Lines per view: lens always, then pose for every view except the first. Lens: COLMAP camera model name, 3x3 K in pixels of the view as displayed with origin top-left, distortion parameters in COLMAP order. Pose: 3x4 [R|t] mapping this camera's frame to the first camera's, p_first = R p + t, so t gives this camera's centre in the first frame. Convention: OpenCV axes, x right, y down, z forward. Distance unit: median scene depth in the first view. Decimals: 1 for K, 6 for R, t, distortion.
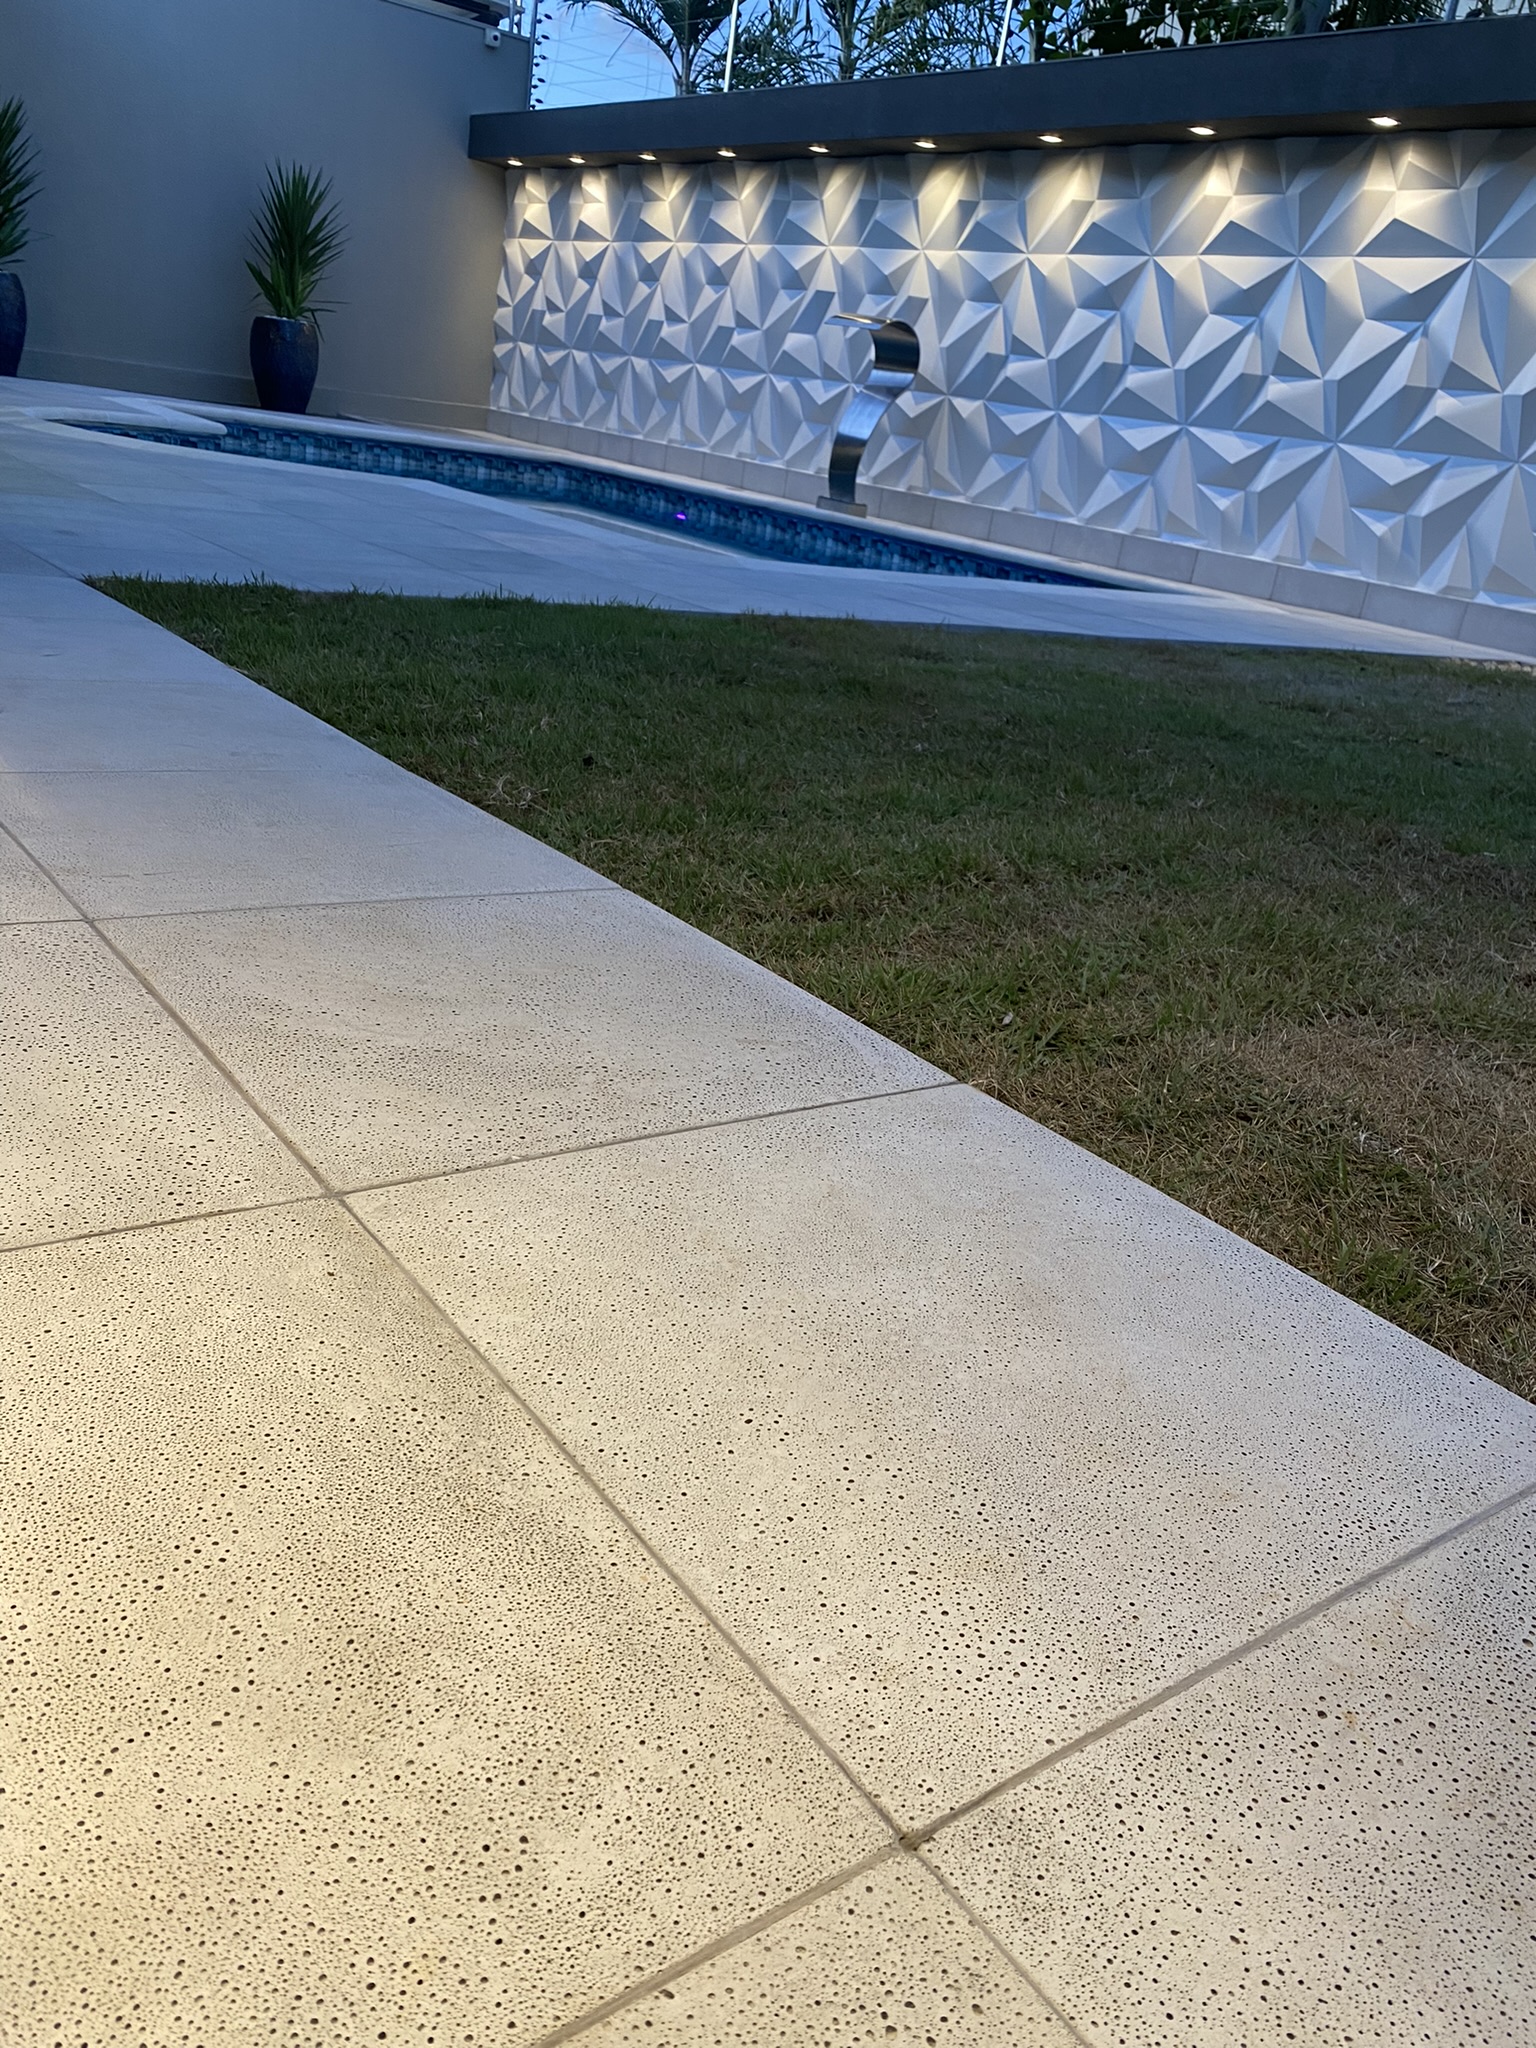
lens RADIAL K [[1537.3, 0, 780.3], [0, 1537.3, 1007.2], [0, 0, 1]] dist [0.011379, -0.014220]
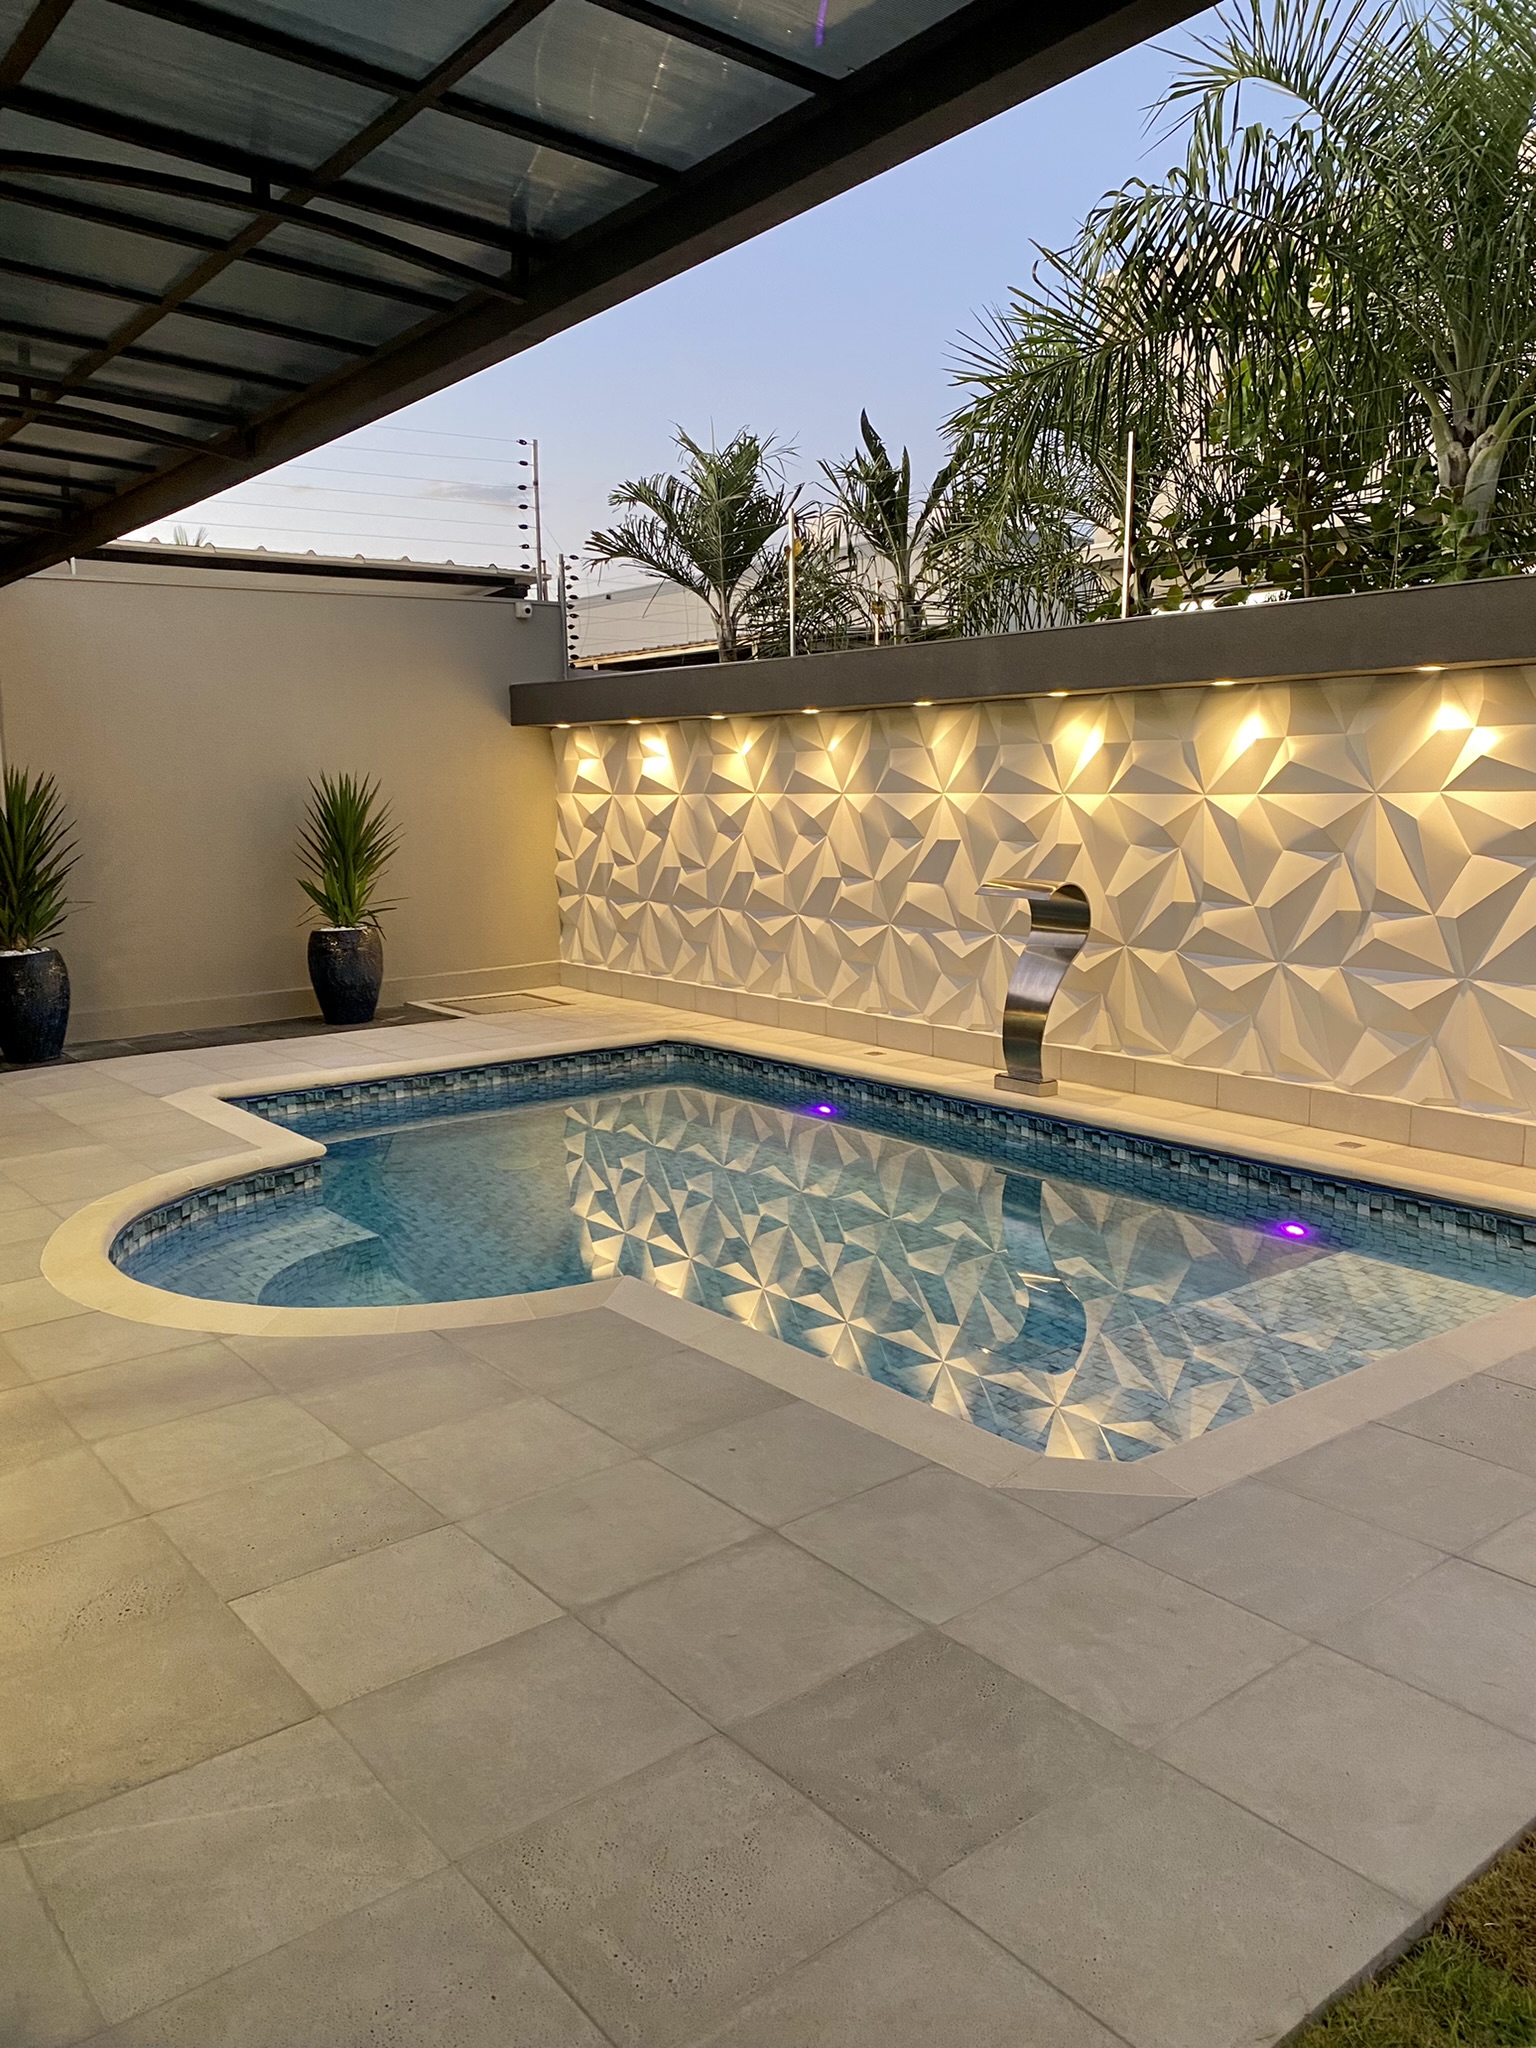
lens RADIAL K [[1537.3, 0, 779.7], [0, 1537.3, 1019.4], [0, 0, 1]] dist [0.011379, -0.014220]
pose [[0.986914, -0.160867, -0.011096, -0.069325], [0.154745, 0.964207, -0.215310, -0.174473], [0.045335, 0.210775, 0.976483, 0.134973]]
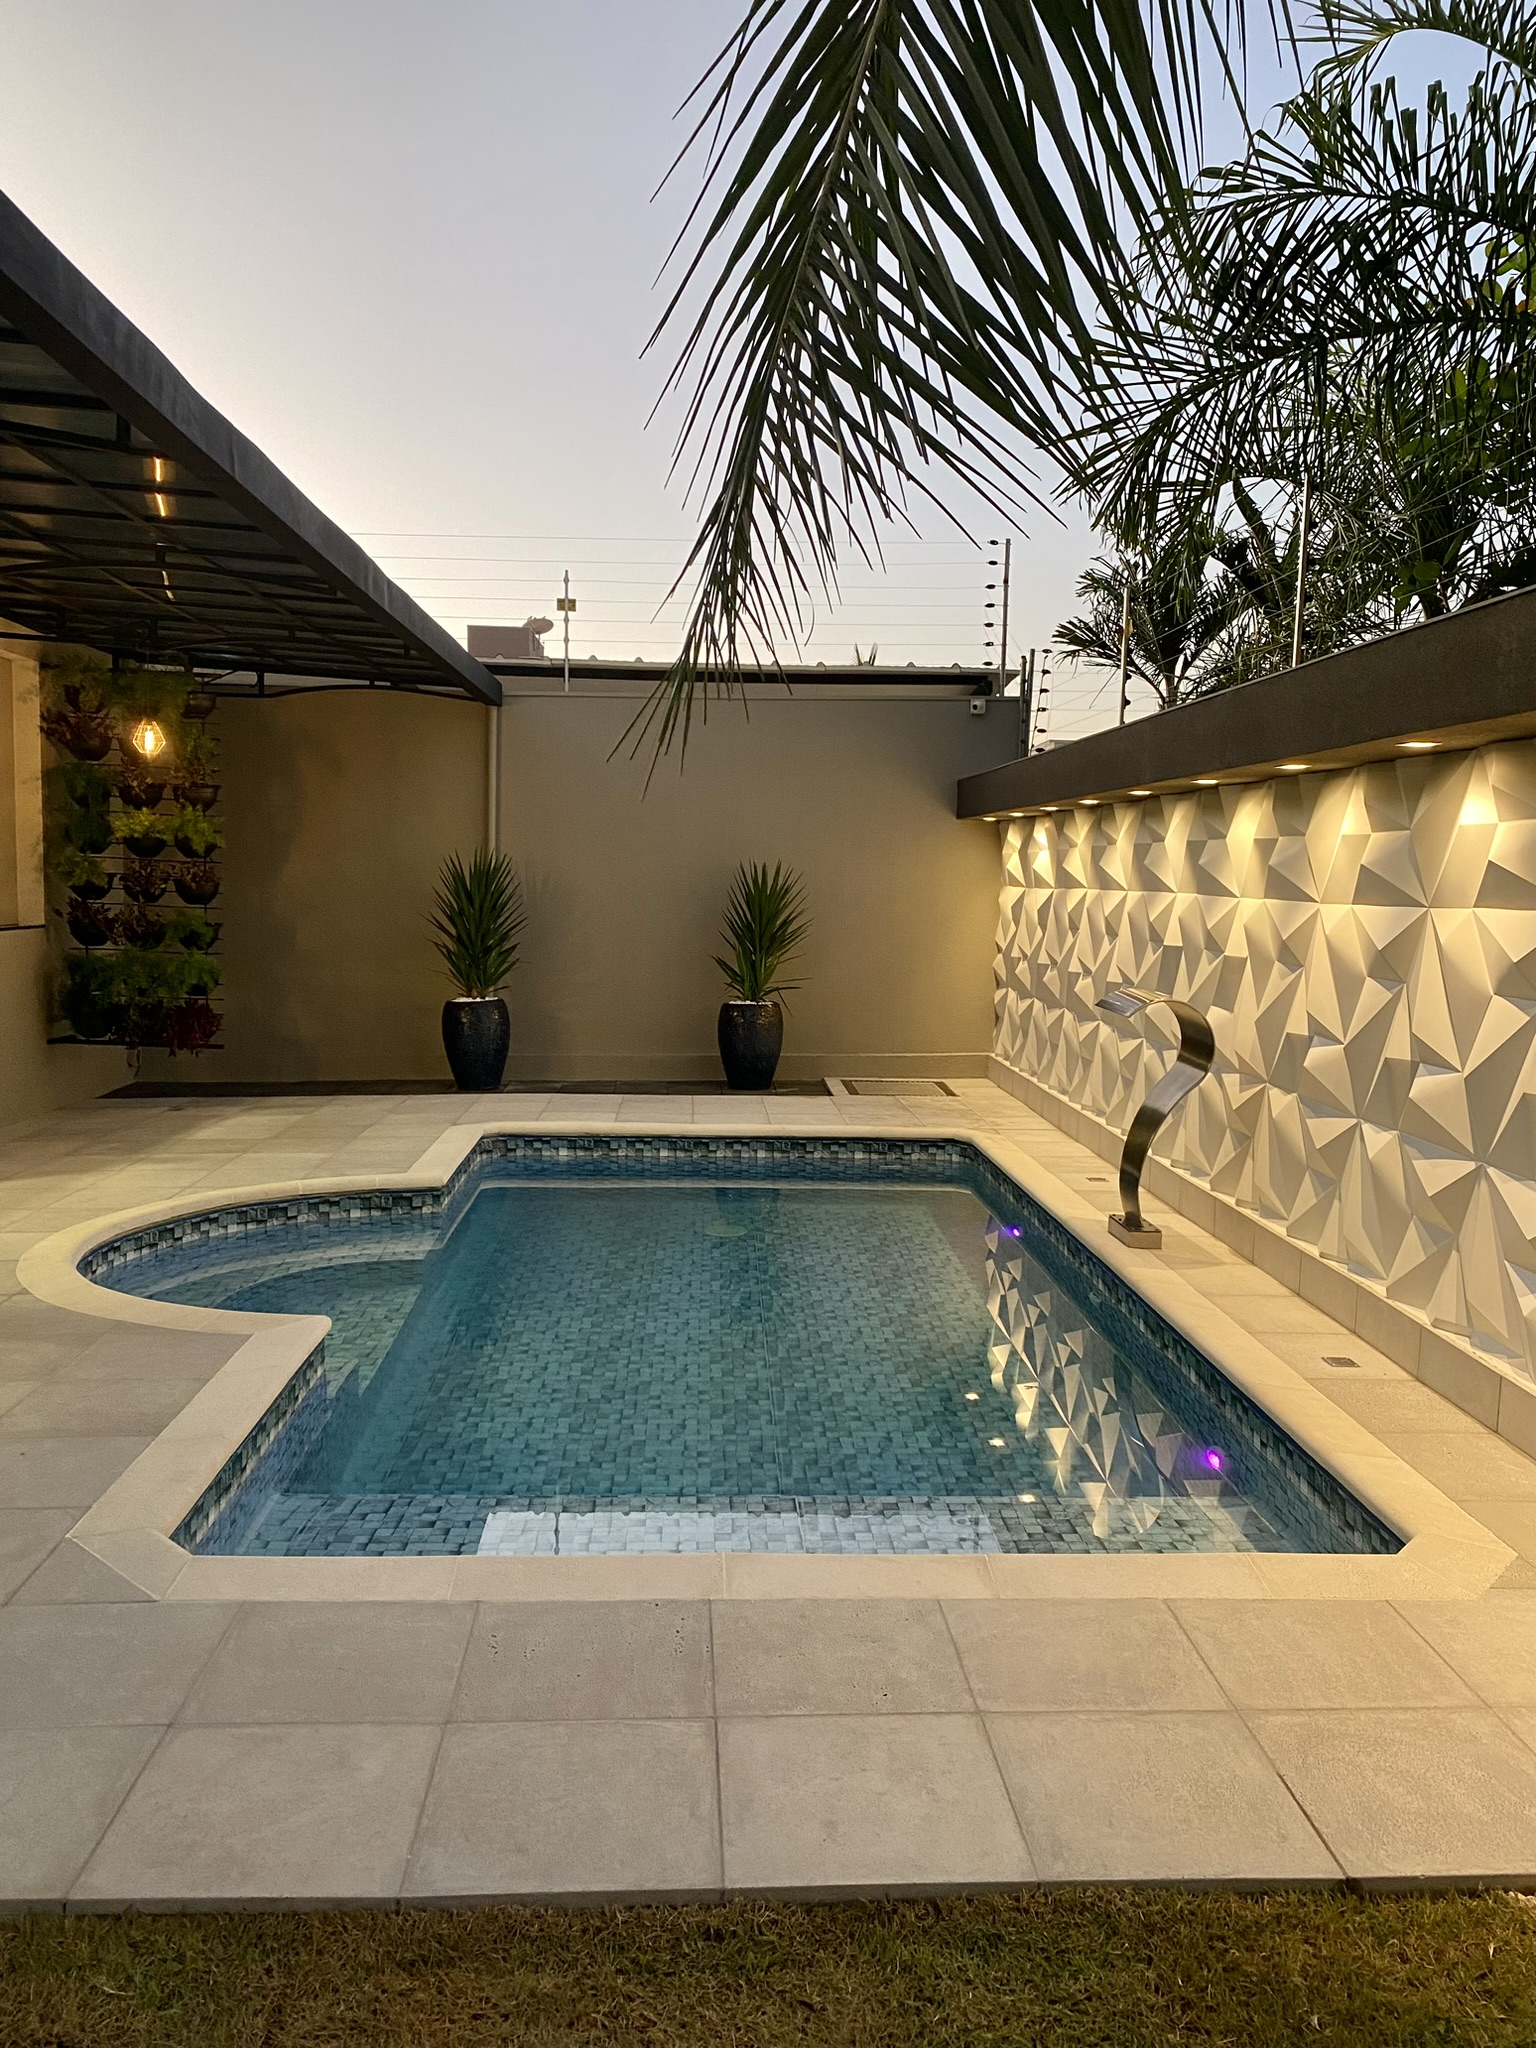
lens RADIAL K [[1537.3, 0, 779.9], [0, 1537.3, 1001.9], [0, 0, 1]] dist [0.011379, -0.014220]
pose [[0.834673, -0.084389, -0.544242, 0.269634], [-0.101042, 0.947954, -0.301950, -0.167125], [0.541398, 0.307021, 0.782705, 0.262153]]
